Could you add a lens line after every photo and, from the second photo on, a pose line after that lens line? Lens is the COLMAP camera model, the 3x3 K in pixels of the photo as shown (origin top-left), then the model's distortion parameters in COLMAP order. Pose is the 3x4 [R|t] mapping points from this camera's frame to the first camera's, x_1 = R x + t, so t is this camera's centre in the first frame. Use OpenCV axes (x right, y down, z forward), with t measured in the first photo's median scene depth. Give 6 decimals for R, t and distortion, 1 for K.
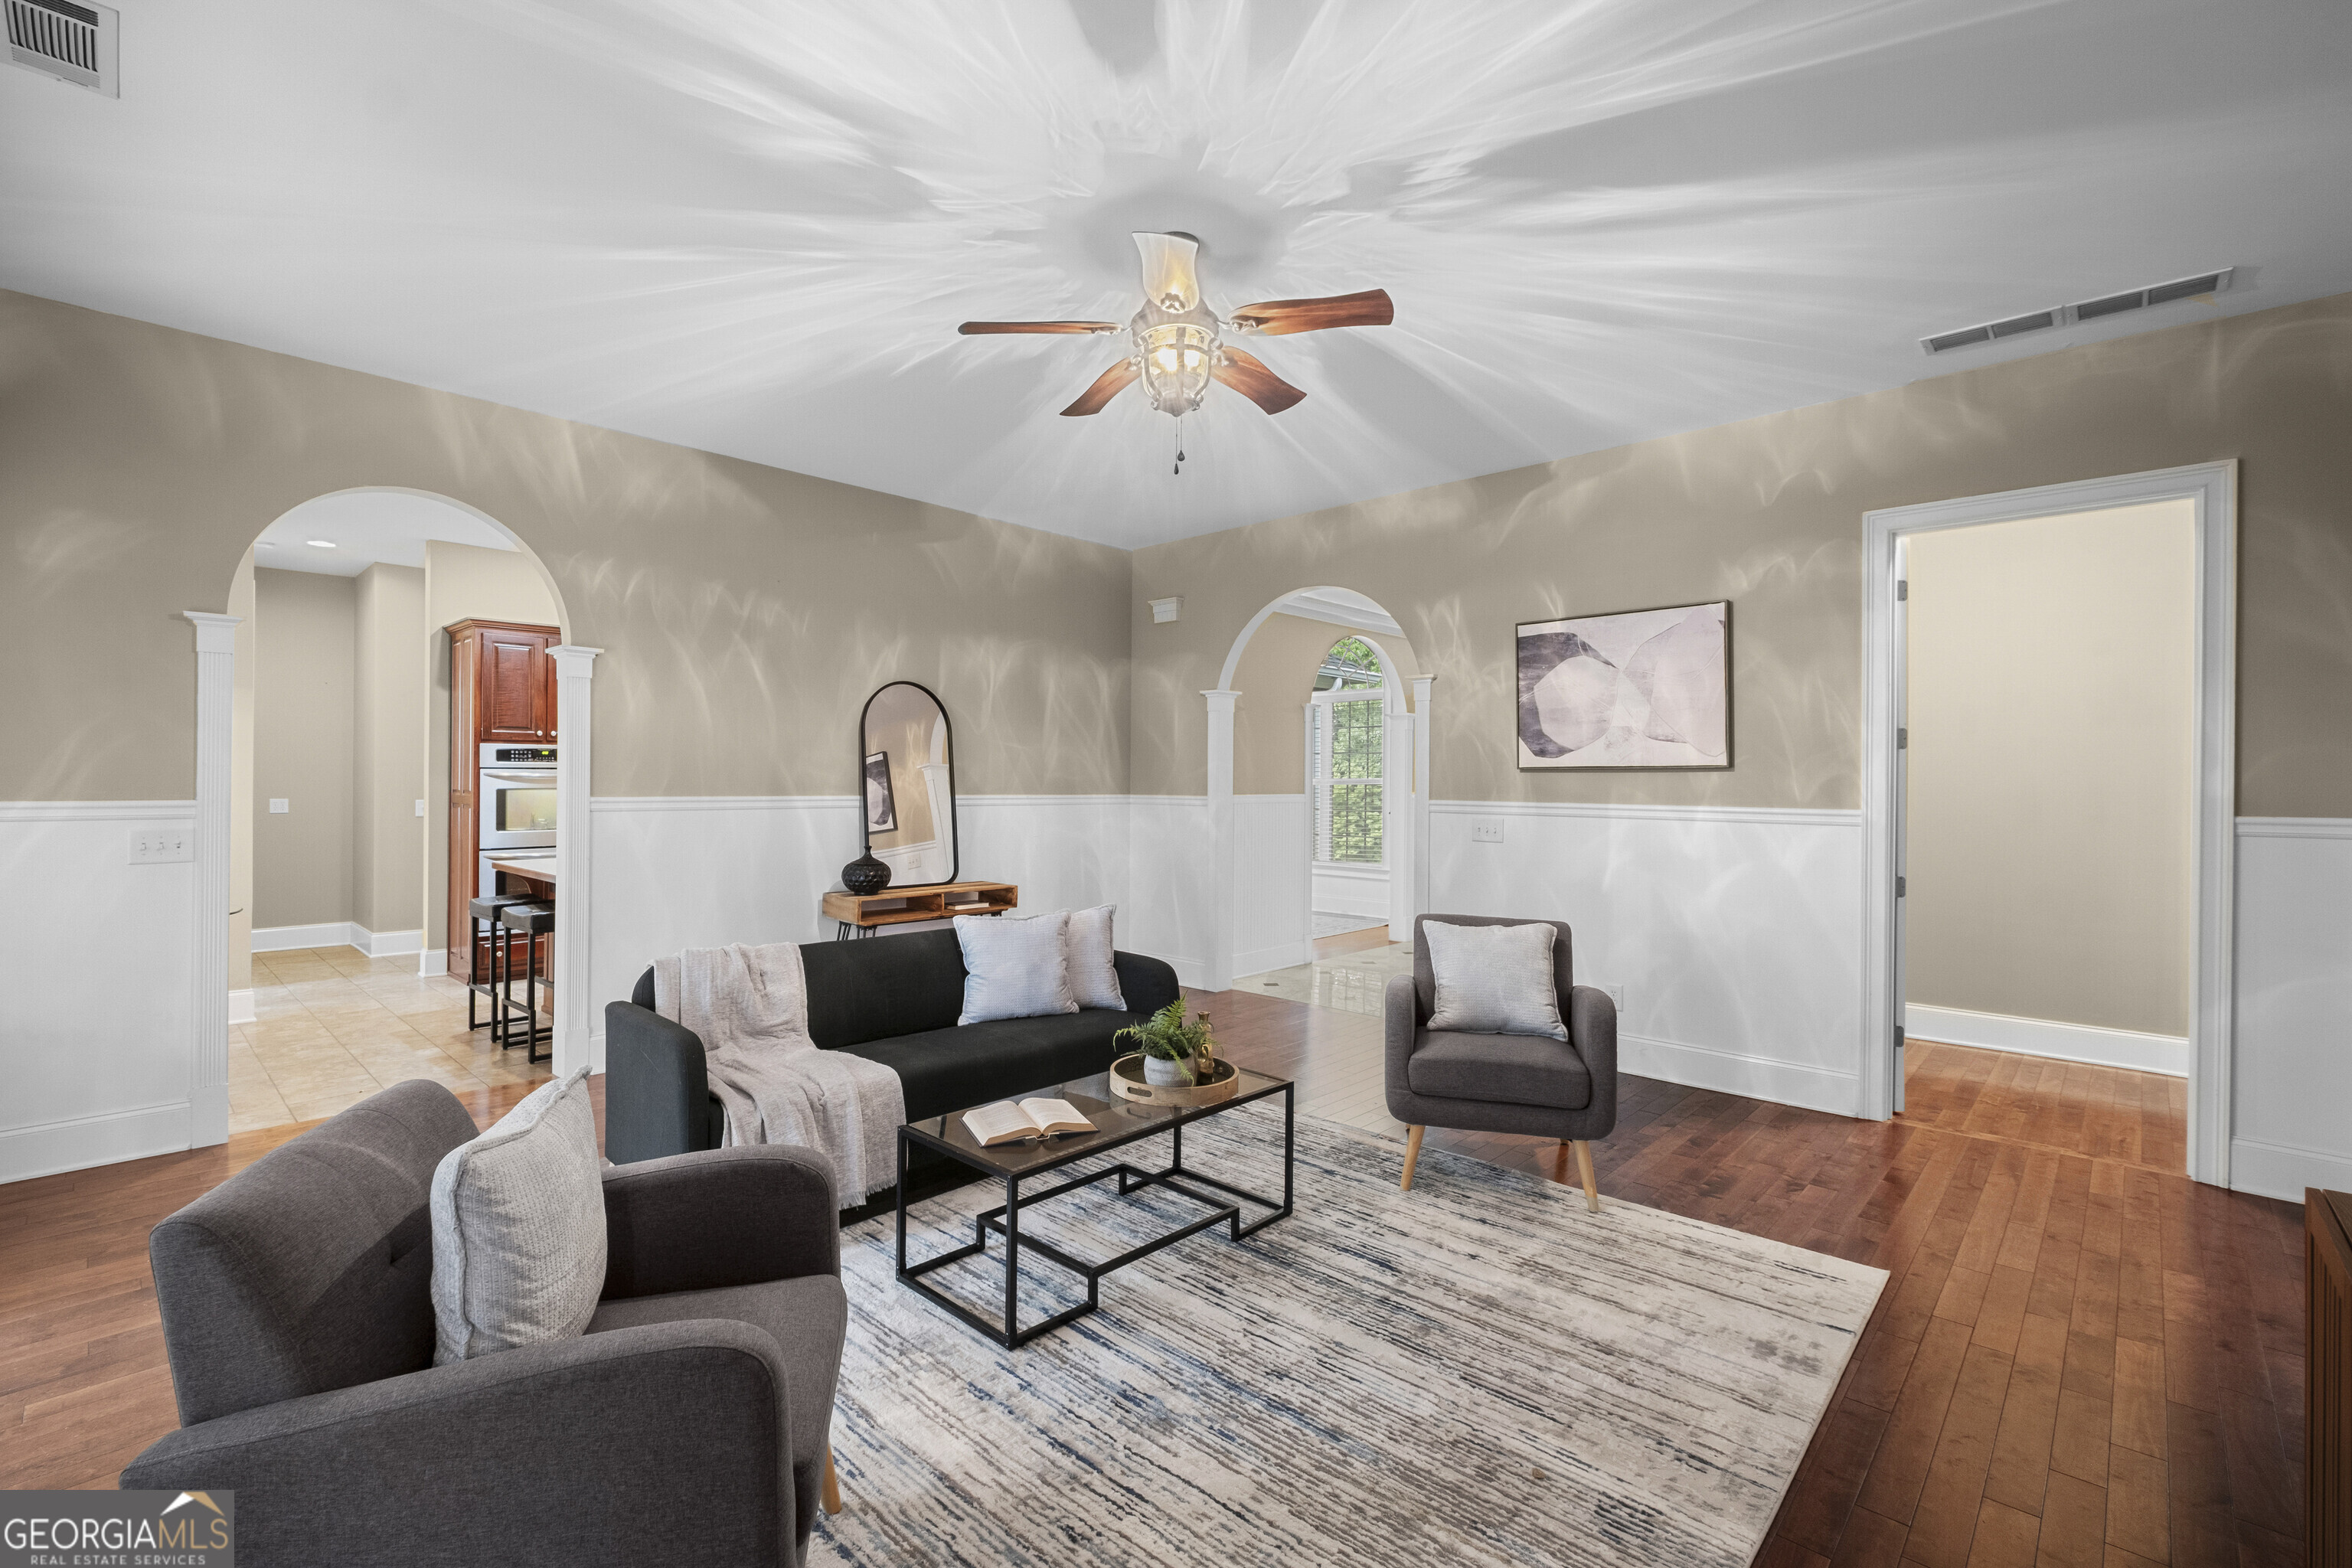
lens RADIAL K [[1014.9, 0, 1189.6], [0, 1014.9, 786.0], [0, 0, 1]] dist [-0.001440, -0.000784]
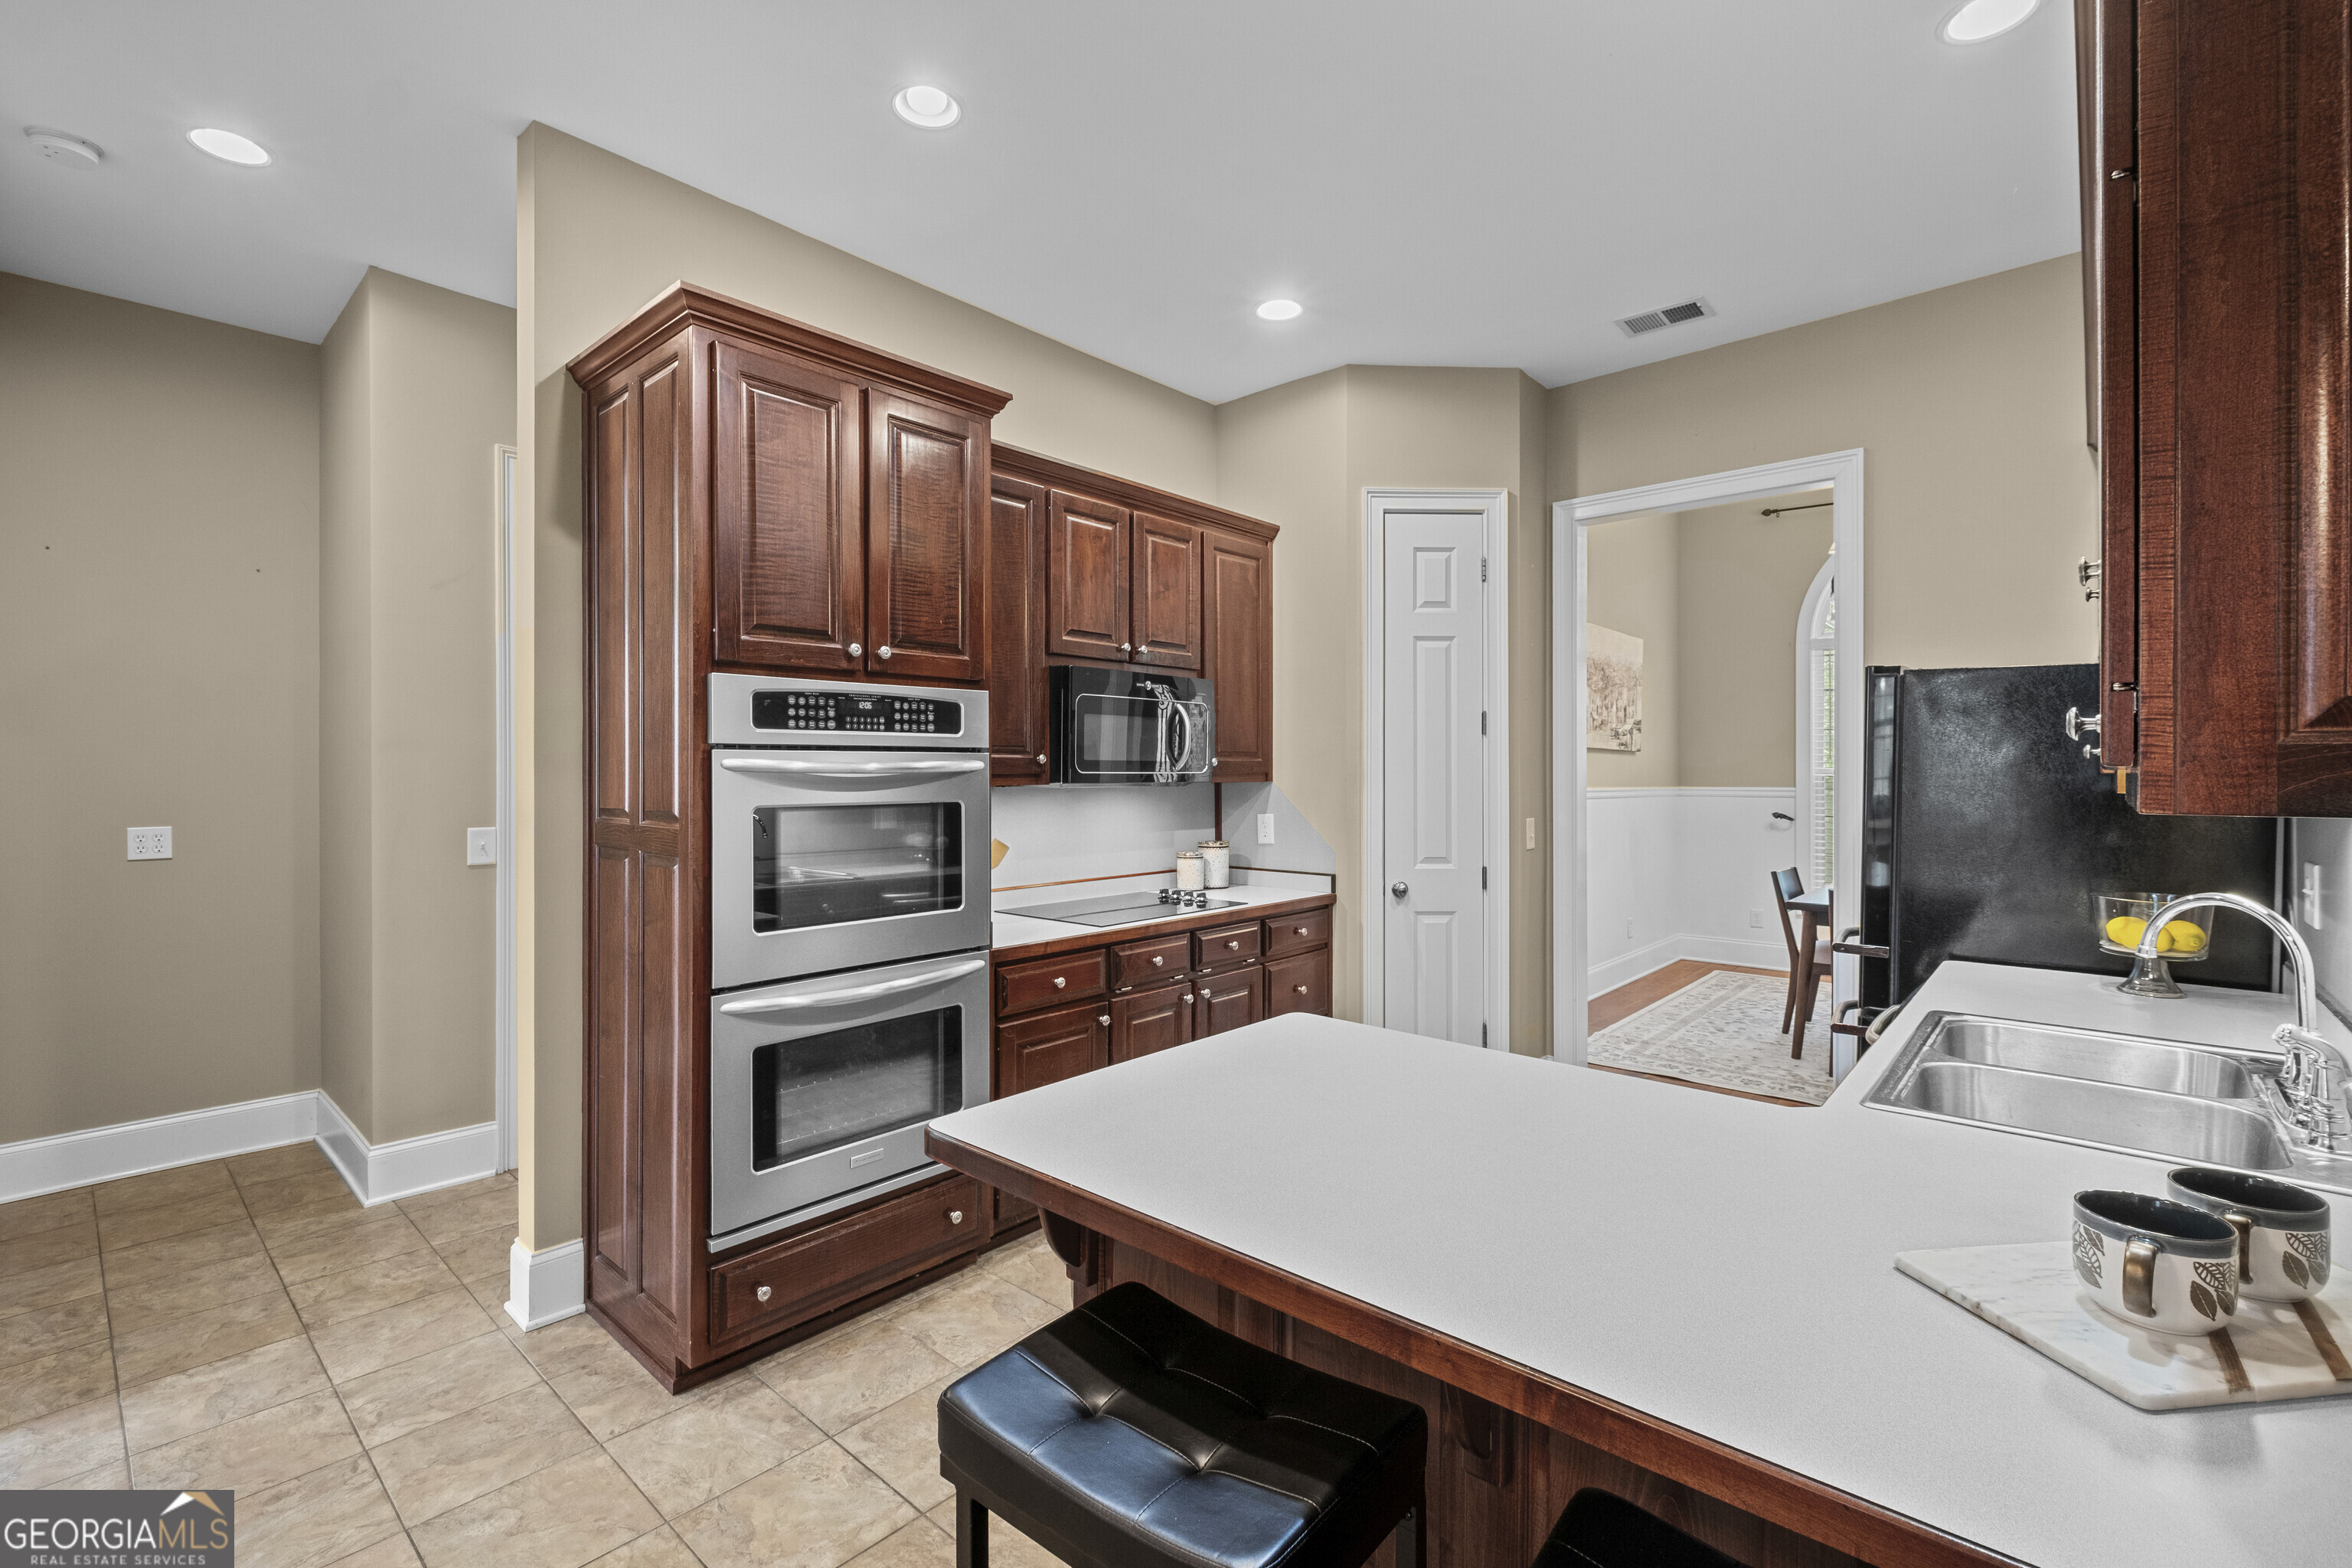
lens RADIAL K [[1005.3, 0, 1176.0], [0, 1005.3, 784.0], [0, 0, 1]] dist [-0.000583, -0.000251]
pose [[0.999761, -0.008439, 0.020160, -0.701667], [0.008405, 0.999963, 0.001769, -0.006085], [-0.020175, -0.001599, 0.999795, 0.844459]]
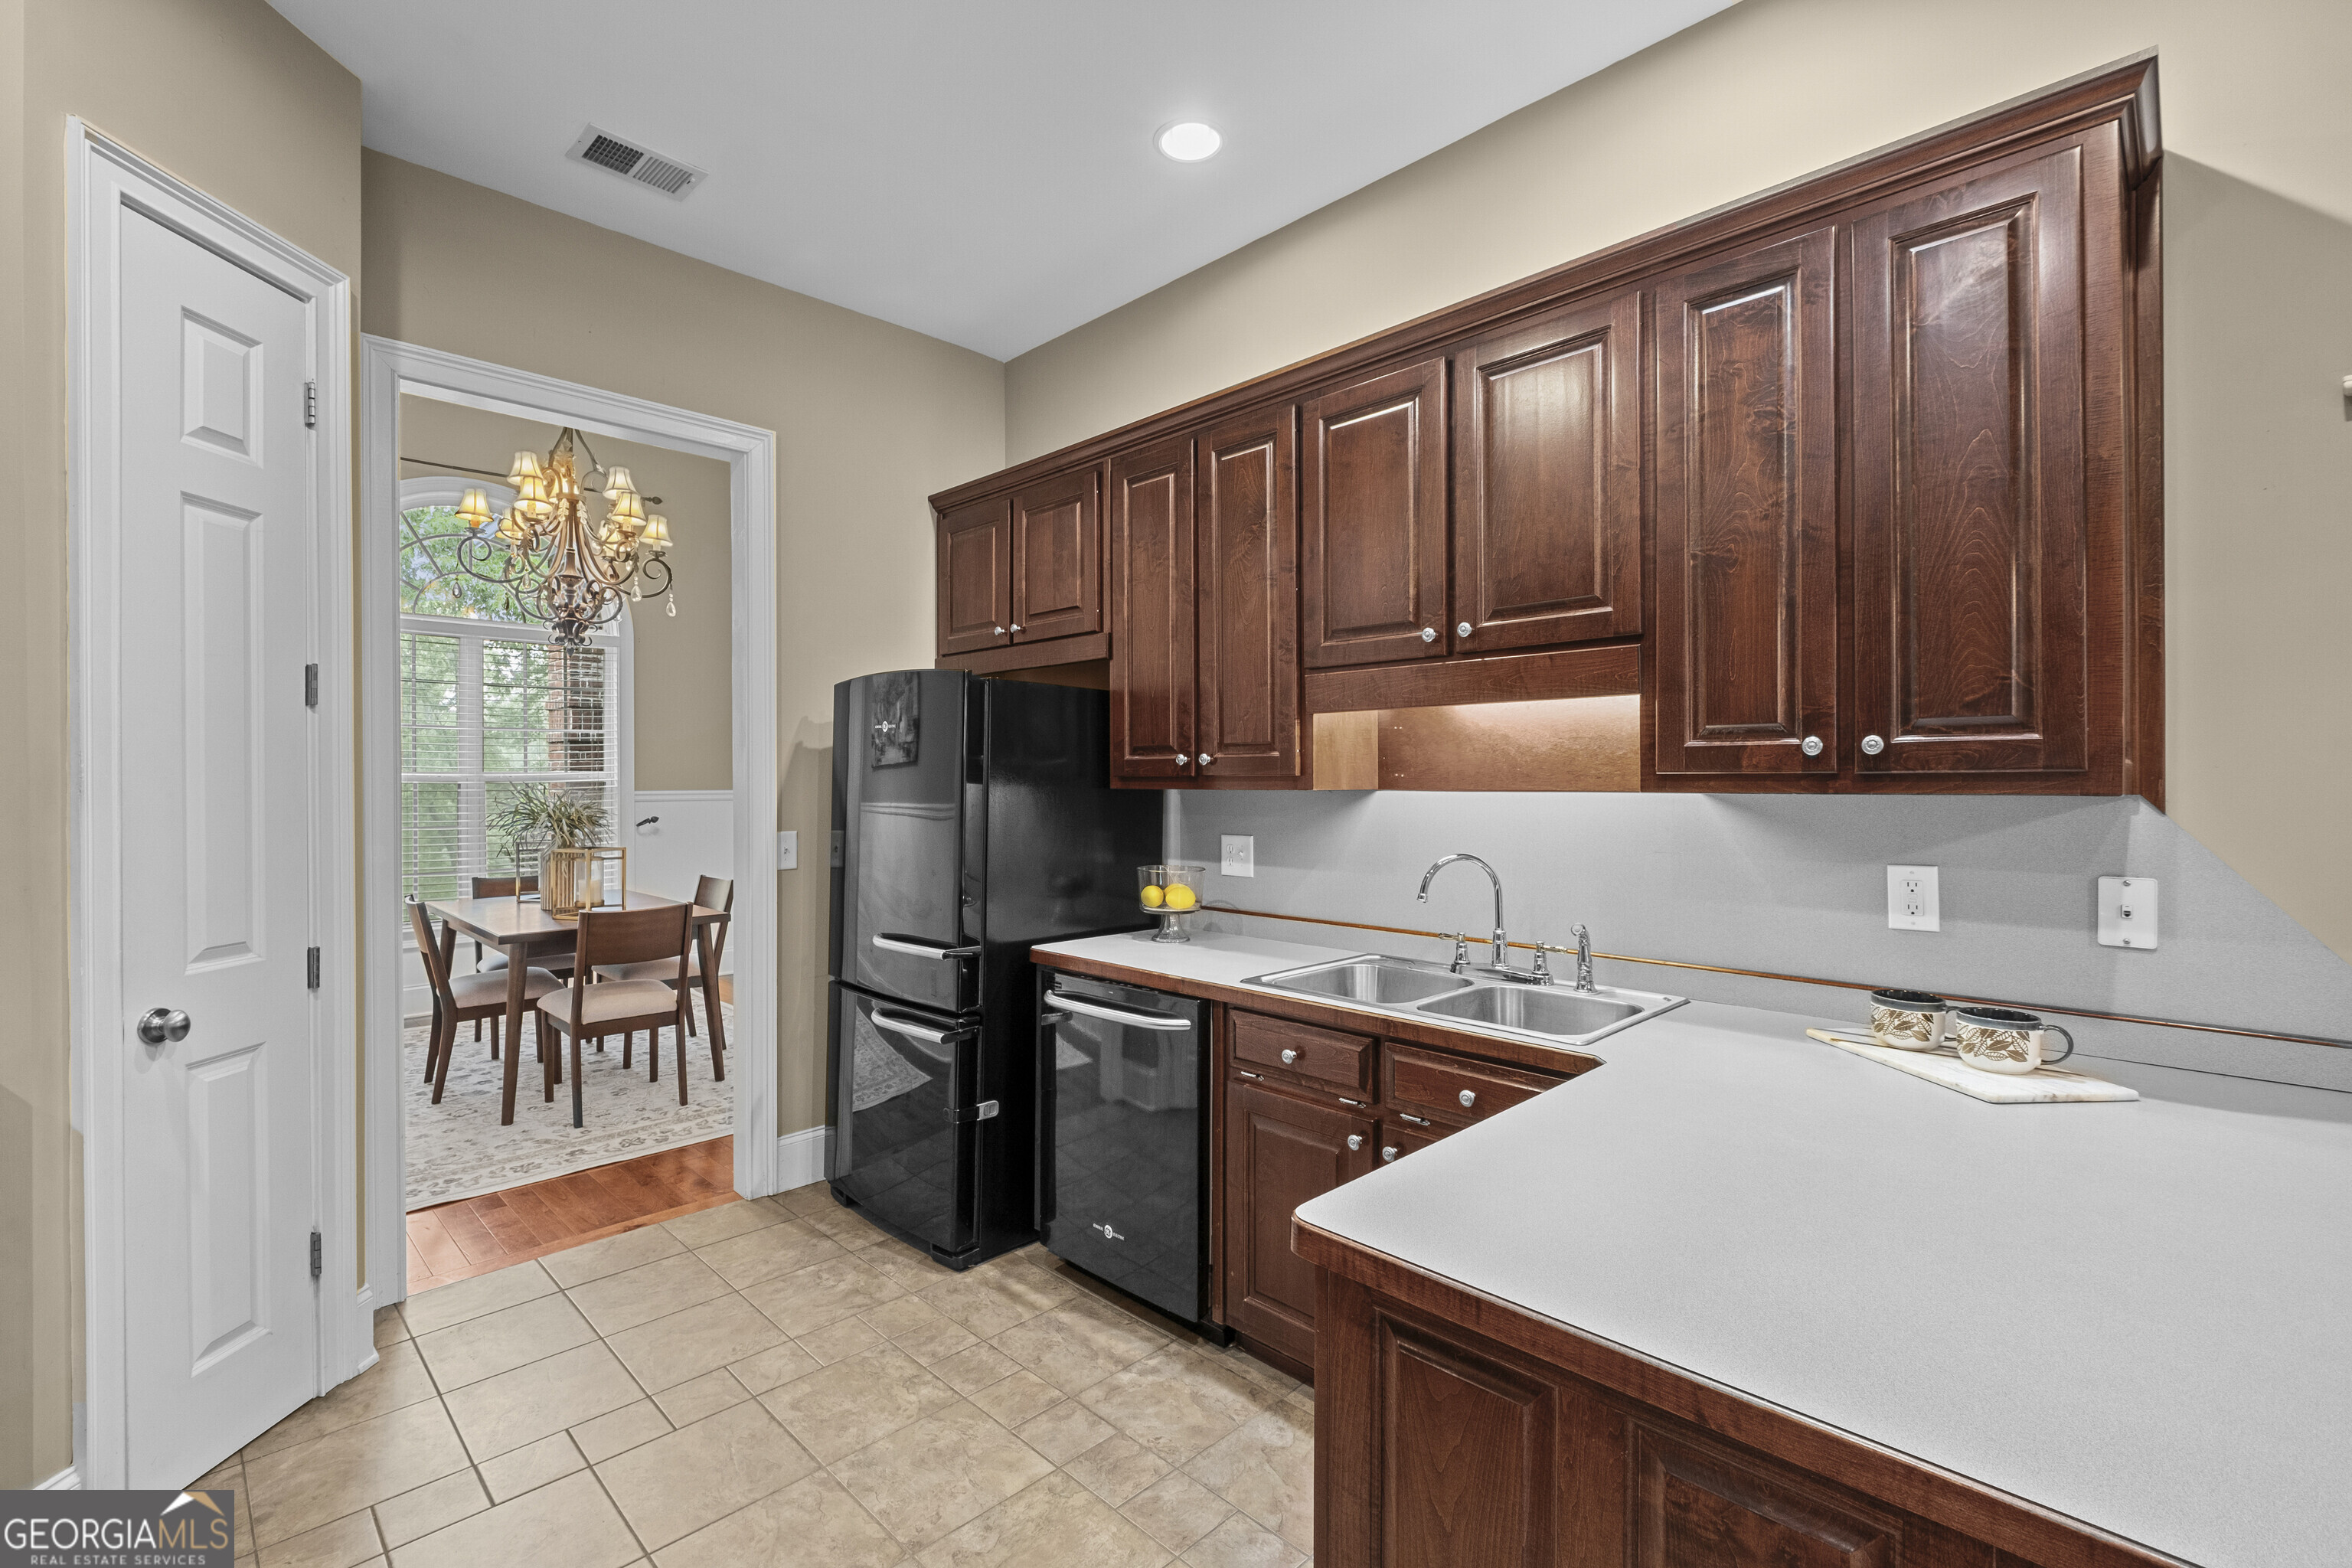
lens RADIAL K [[1026.9, 0, 1176.0], [0, 1026.9, 784.0], [0, 0, 1]] dist [0.009199, -0.000694]
pose [[0.045042, -0.016295, 0.998852, -0.876507], [0.007992, 0.999841, 0.015951, -0.012262], [-0.998953, 0.007265, 0.045165, 1.247067]]
